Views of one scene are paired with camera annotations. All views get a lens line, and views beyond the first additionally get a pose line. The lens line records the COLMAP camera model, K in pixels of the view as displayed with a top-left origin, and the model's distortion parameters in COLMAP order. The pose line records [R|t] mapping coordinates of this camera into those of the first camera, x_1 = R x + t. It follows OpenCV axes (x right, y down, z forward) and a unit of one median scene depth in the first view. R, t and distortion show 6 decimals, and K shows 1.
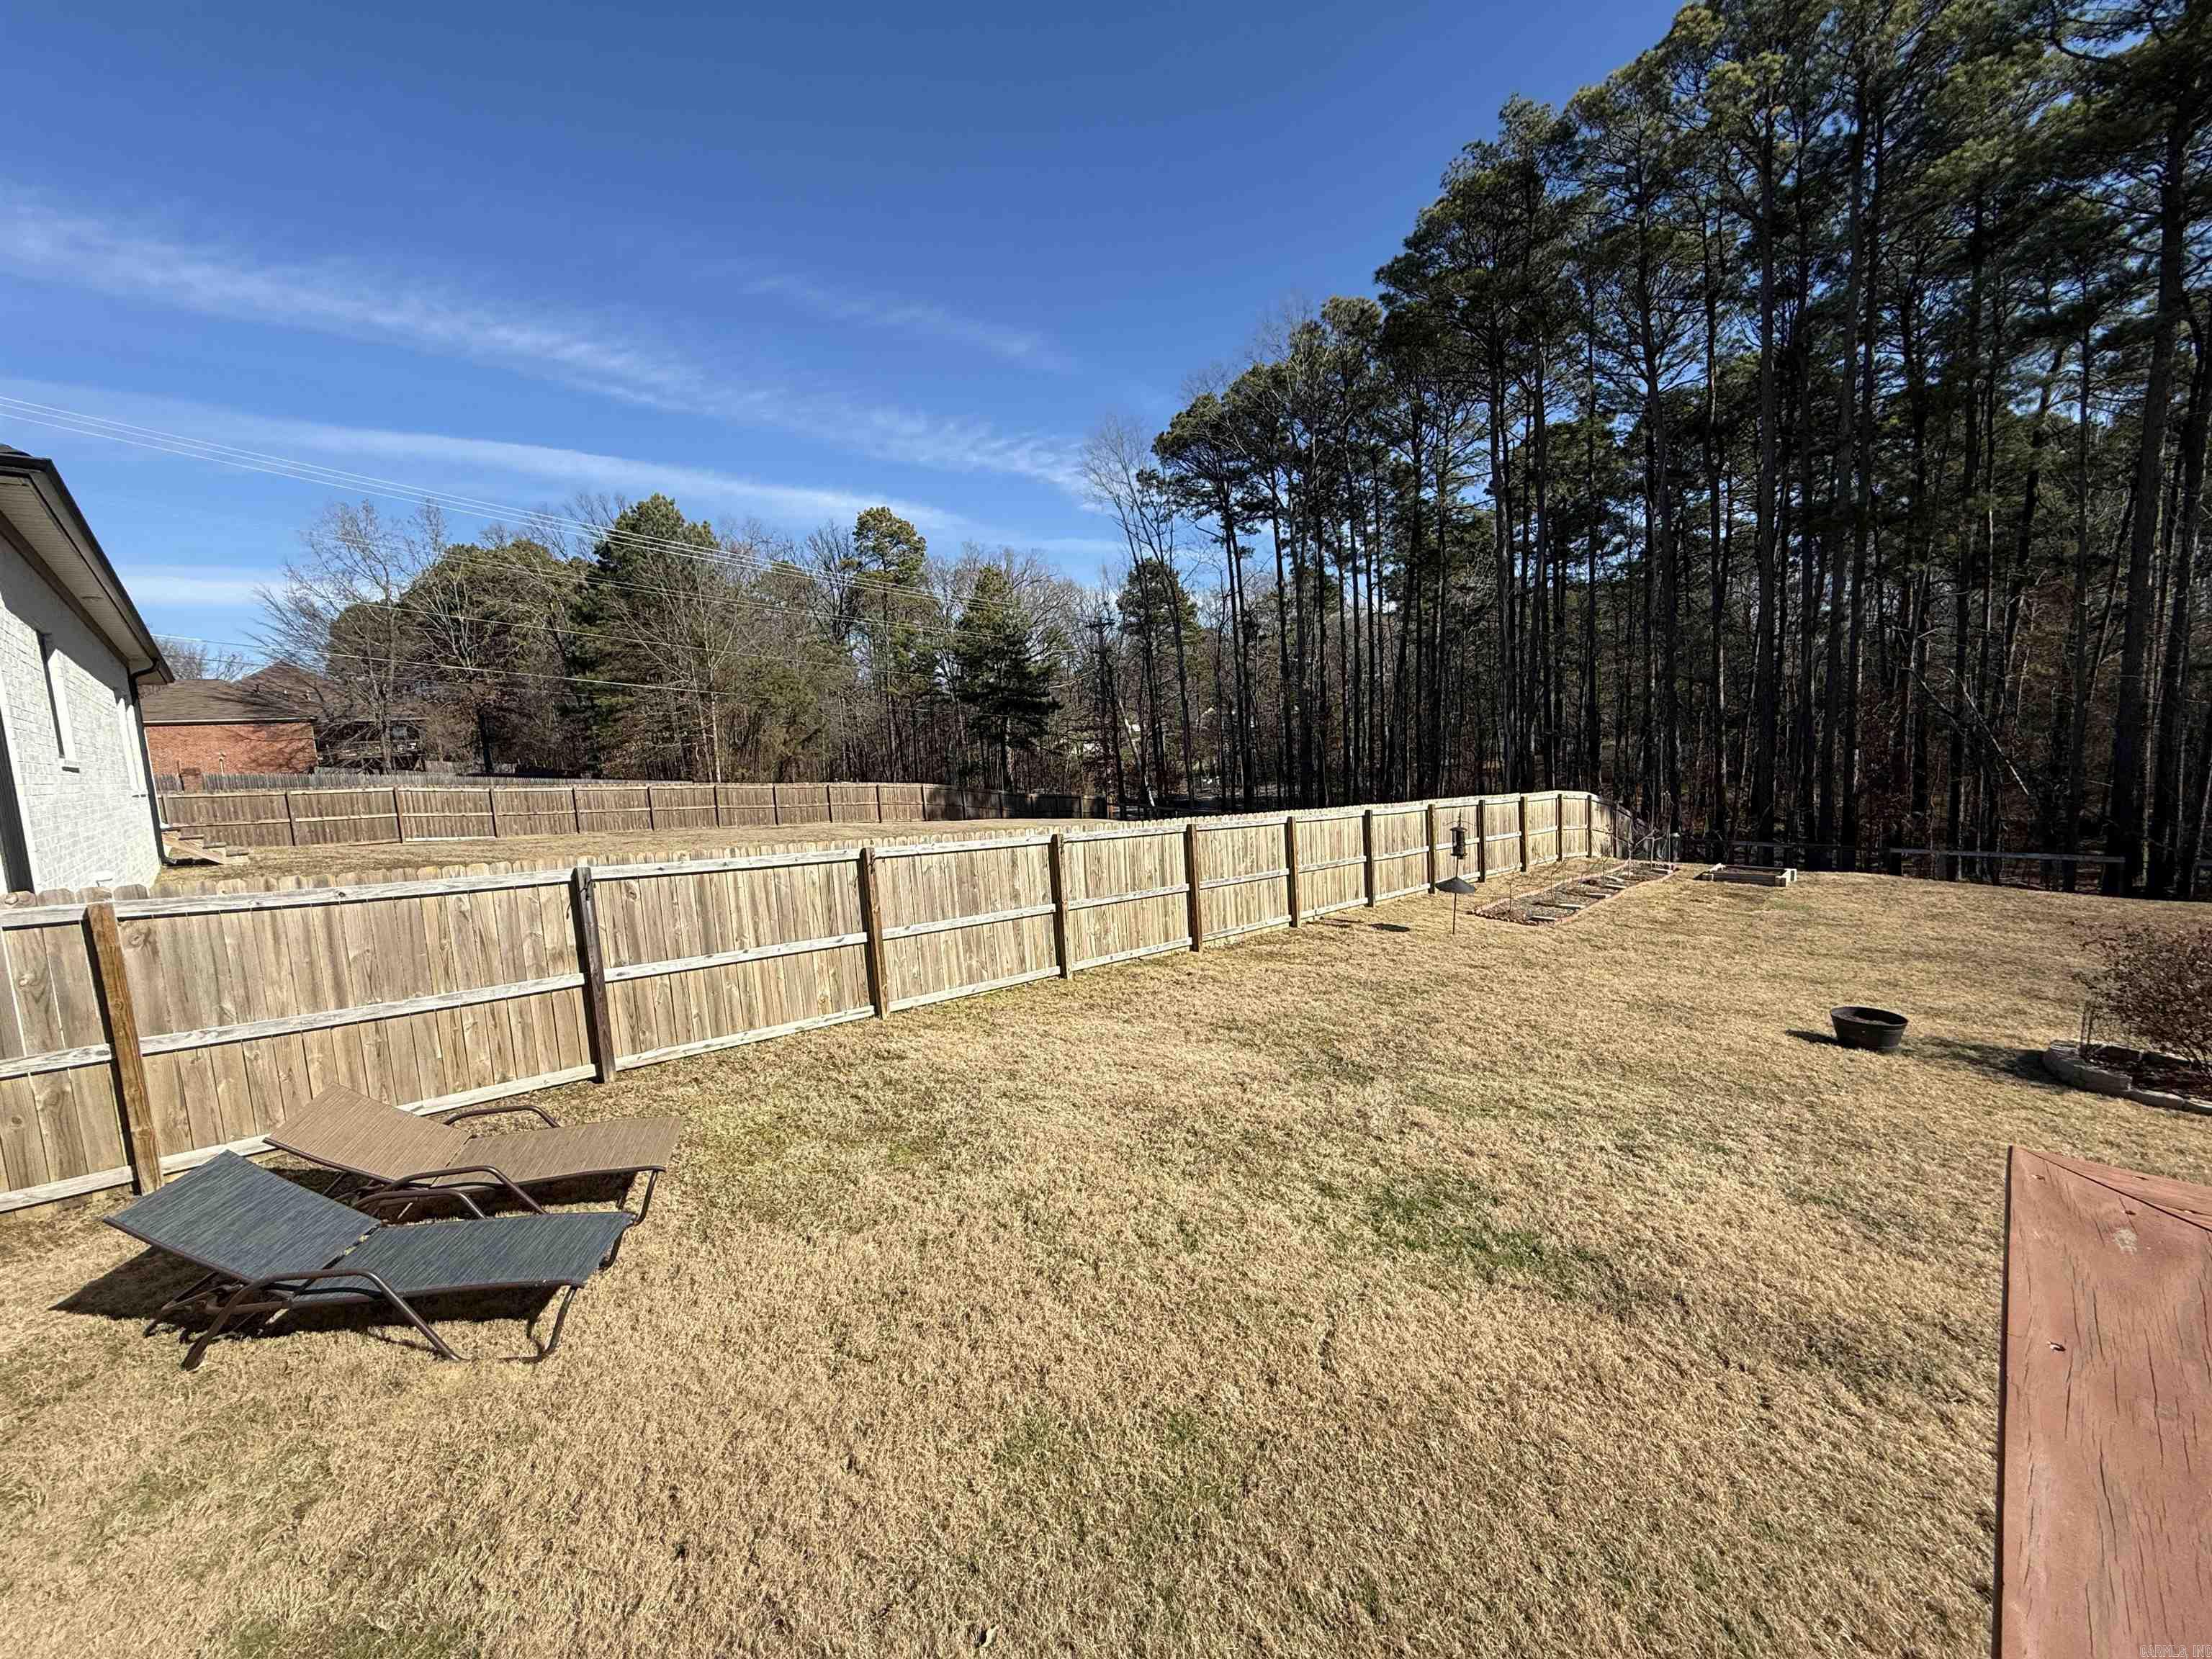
lens RADIAL K [[877.9, 0, 1098.6], [0, 877.9, 830.6], [0, 0, 1]] dist [-0.000360, -0.000398]
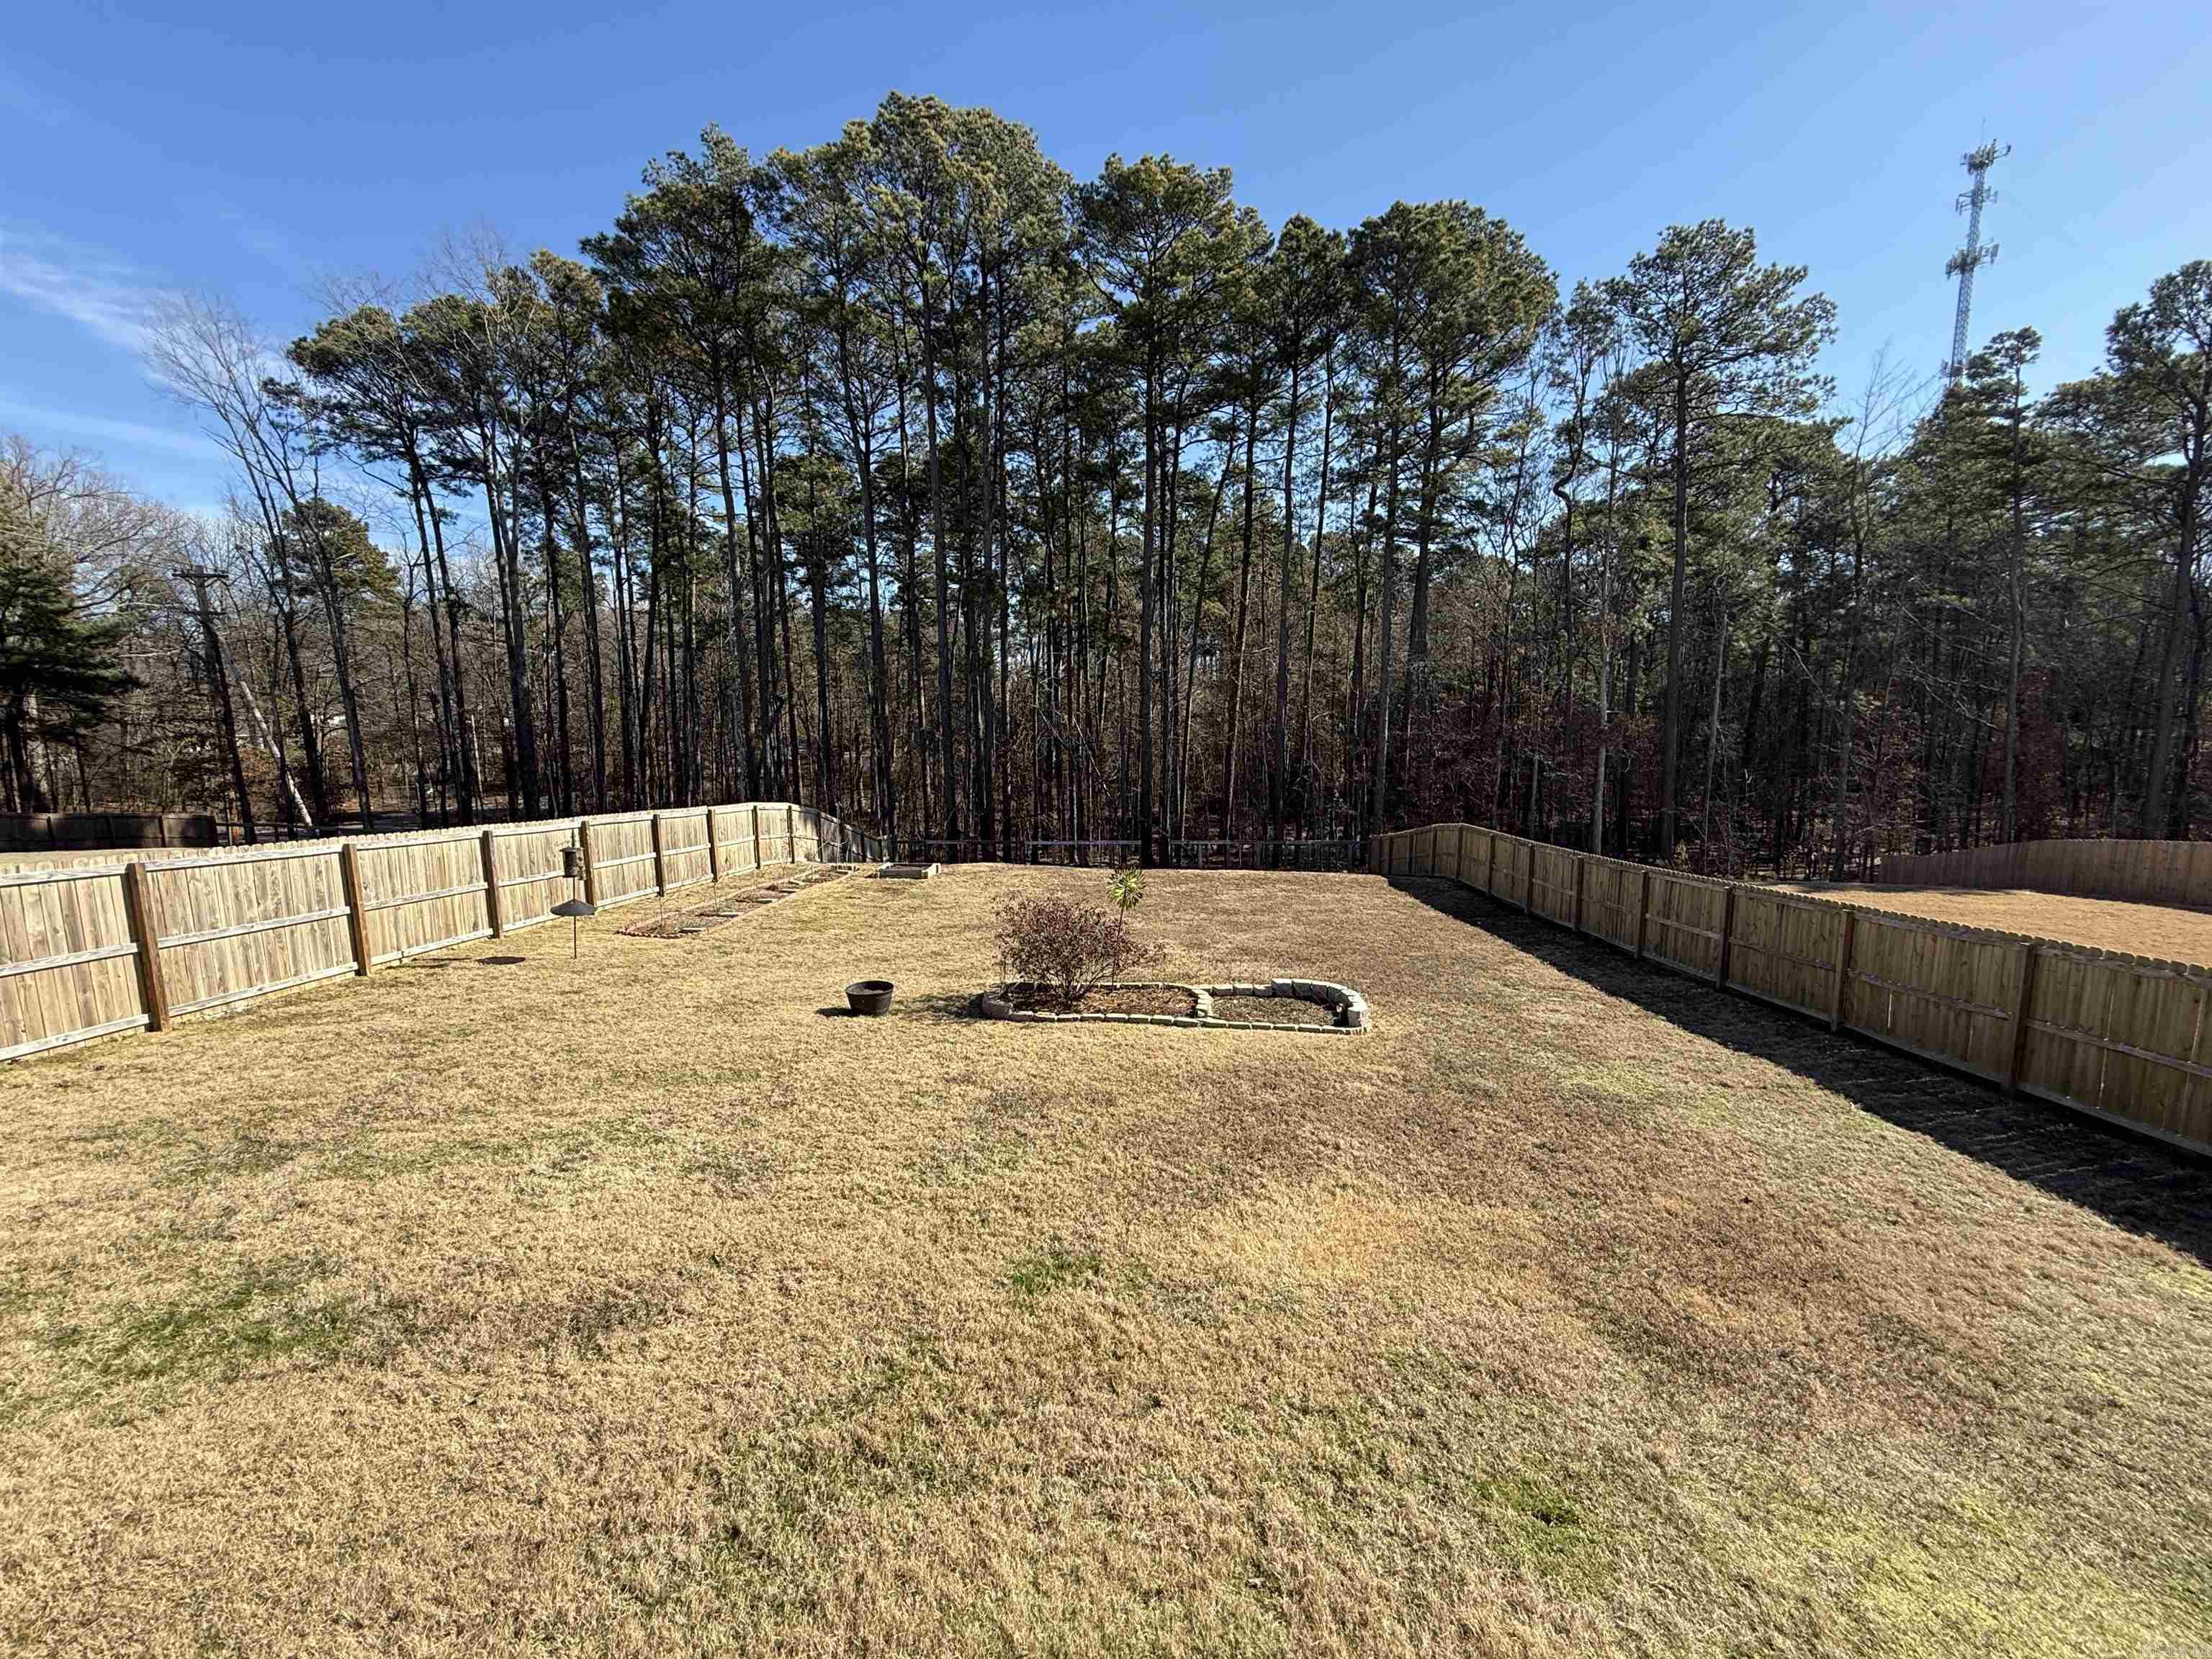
lens RADIAL K [[877.9, 0, 1098.6], [0, 877.9, 830.6], [0, 0, 1]] dist [-0.000360, -0.000398]
pose [[0.732559, -0.036869, 0.679705, 0.080402], [0.041440, 0.999096, 0.009532, -0.003304], [-0.679441, 0.021184, 0.733424, -0.042937]]
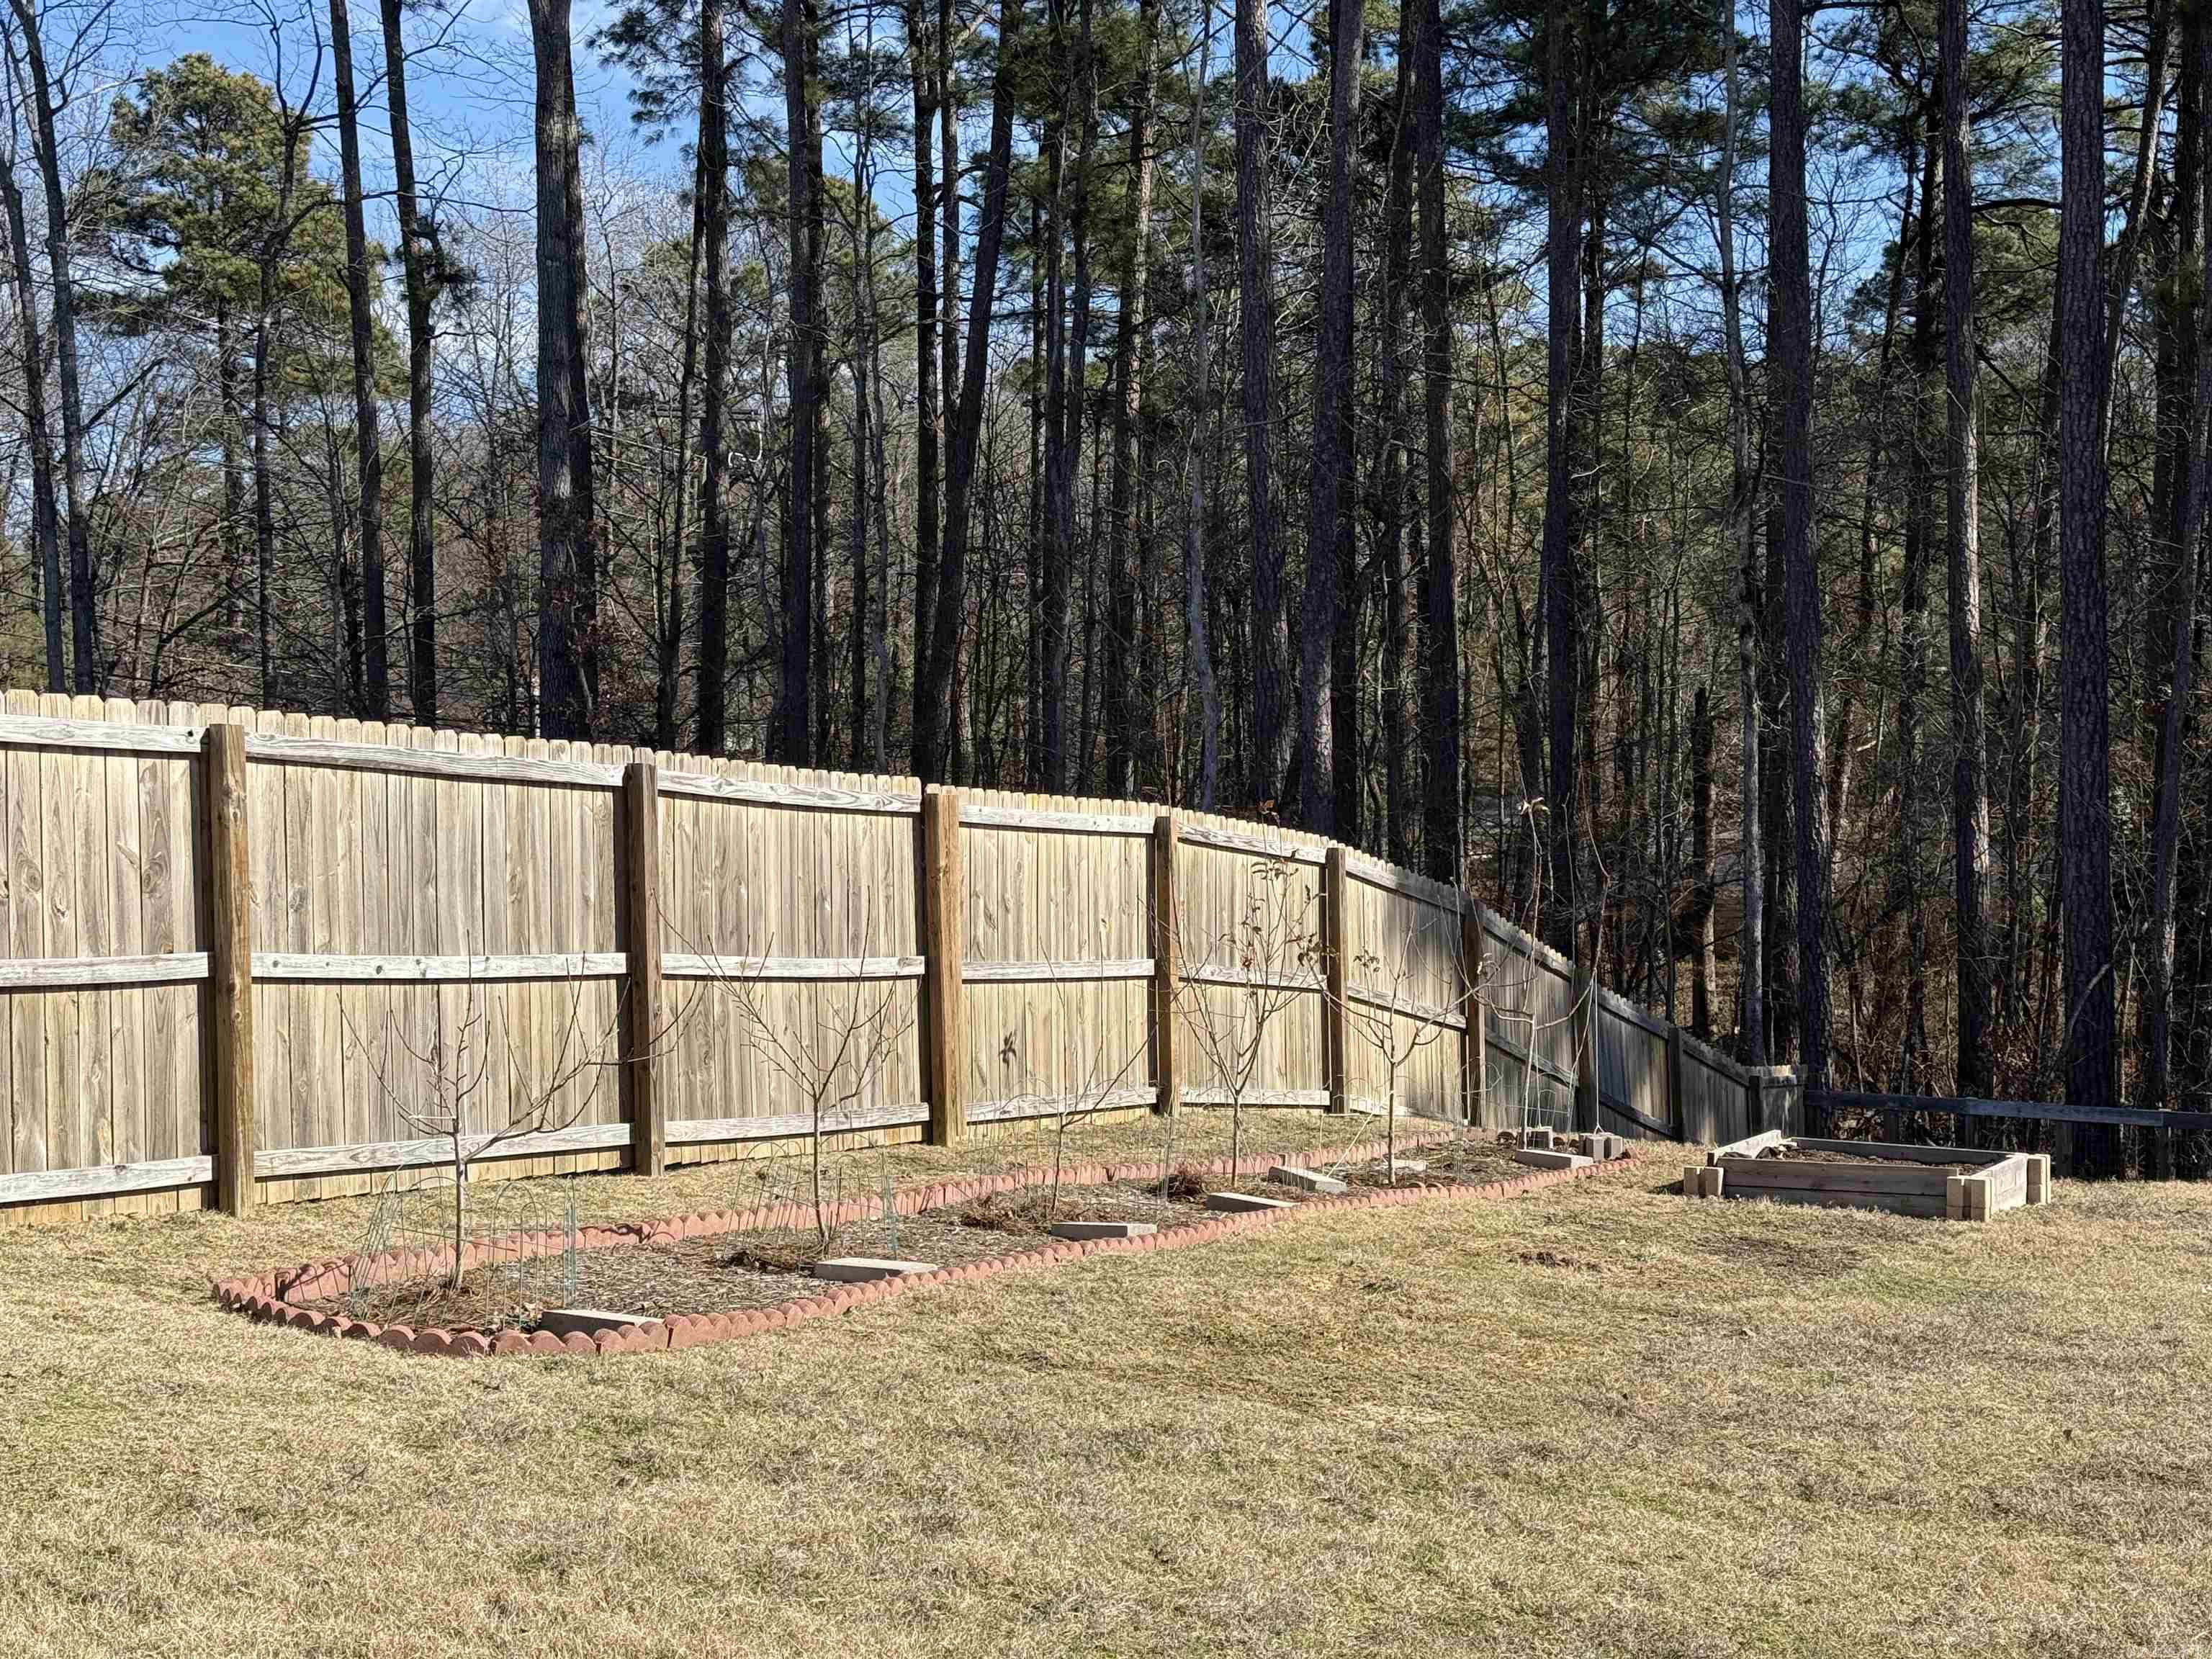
lens RADIAL K [[2937.4, 0, 1106.0], [0, 2937.4, 829.5], [0, 0, 1]] dist [0.165126, 0.005524]
pose [[0.961441, 0.046121, 0.271117, 0.223666], [-0.017123, 0.993964, -0.108364, 0.032973], [-0.274478, 0.099543, 0.956427, 0.197429]]
